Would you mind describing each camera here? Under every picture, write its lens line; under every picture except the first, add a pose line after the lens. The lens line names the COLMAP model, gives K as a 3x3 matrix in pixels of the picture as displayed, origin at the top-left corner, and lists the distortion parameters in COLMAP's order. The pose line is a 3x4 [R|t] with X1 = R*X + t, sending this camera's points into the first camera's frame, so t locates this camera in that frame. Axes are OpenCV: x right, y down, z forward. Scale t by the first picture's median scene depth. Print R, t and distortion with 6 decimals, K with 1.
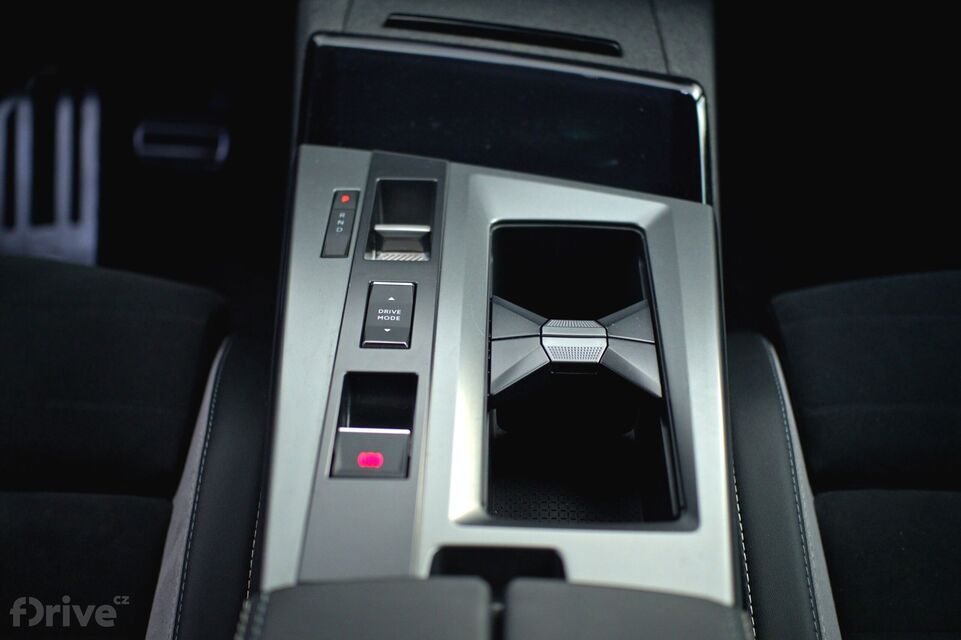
lens RADIAL K [[1130.3, 0, 480.5], [0, 1130.3, 320.0], [0, 0, 1]] dist [-0.050368, 0.003554]
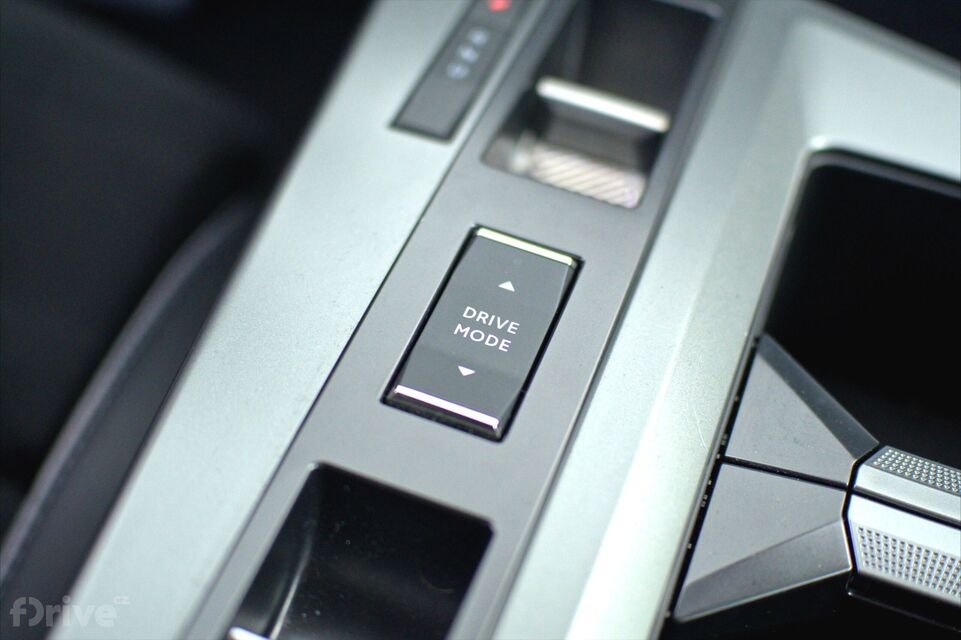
lens RADIAL K [[1377.4, 0, 480.5], [0, 1377.4, 320.0], [0, 0, 1]] dist [-0.124405, -0.023619]
pose [[0.944676, 0.280103, -0.170676, -0.002111], [-0.253763, 0.953810, 0.160779, -0.081277], [0.207827, -0.108573, 0.972121, 0.521572]]
